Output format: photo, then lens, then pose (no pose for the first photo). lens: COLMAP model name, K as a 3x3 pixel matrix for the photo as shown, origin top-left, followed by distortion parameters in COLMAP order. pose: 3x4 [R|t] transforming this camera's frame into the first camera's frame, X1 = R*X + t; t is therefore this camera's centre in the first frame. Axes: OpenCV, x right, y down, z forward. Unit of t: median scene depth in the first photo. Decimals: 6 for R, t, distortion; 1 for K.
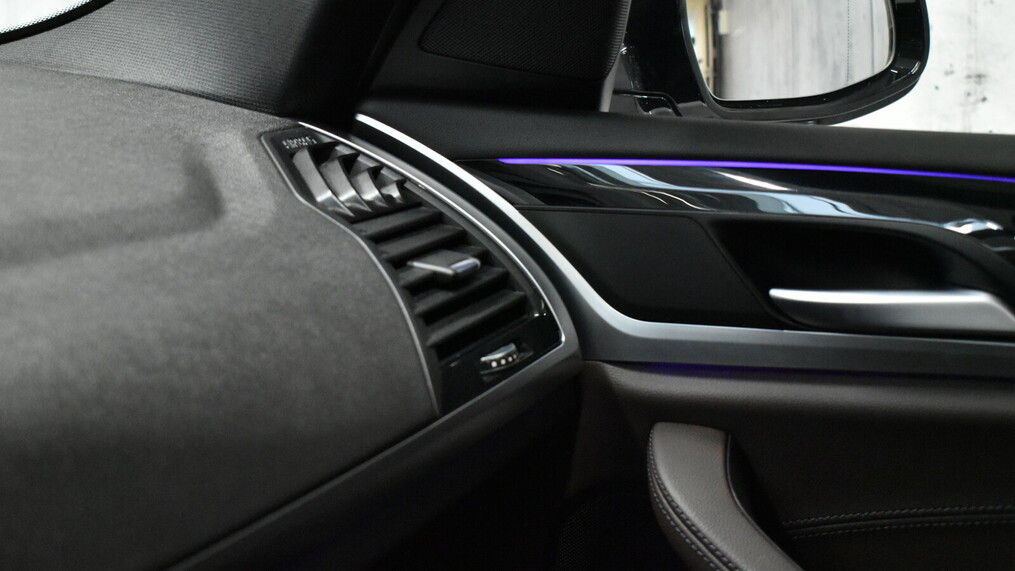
lens RADIAL K [[1638.0, 0, 507.3], [0, 1638.0, 285.7], [0, 0, 1]] dist [-0.059588, 0.000000]
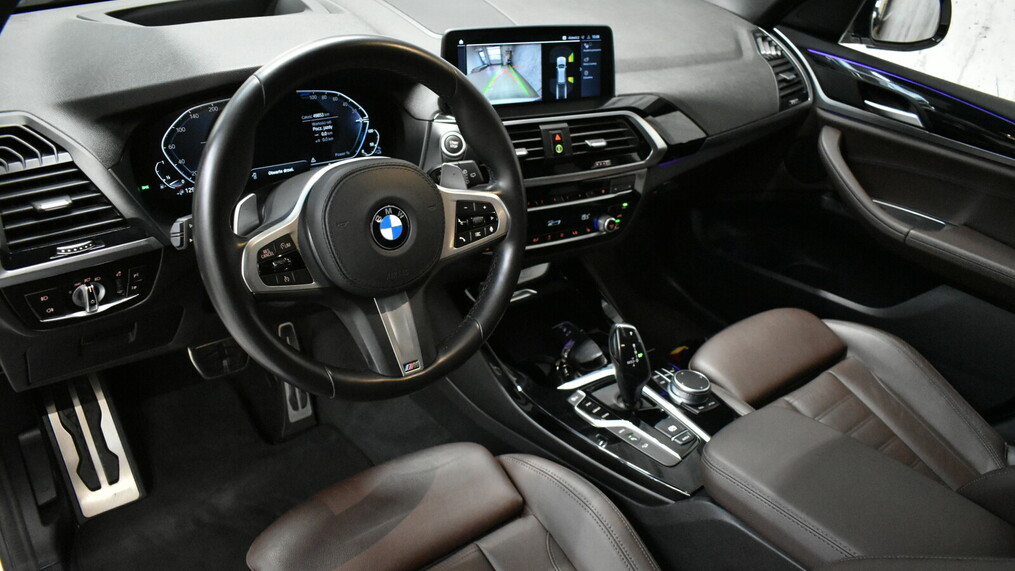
lens RADIAL K [[825.3, 0, 503.2], [0, 825.3, 277.2], [0, 0, 1]] dist [0.006652, -0.009287]
pose [[0.934863, 0.288783, -0.206483, -0.128636], [-0.205015, 0.914005, 0.350090, -0.129092], [0.289826, -0.284954, 0.913675, -1.262134]]
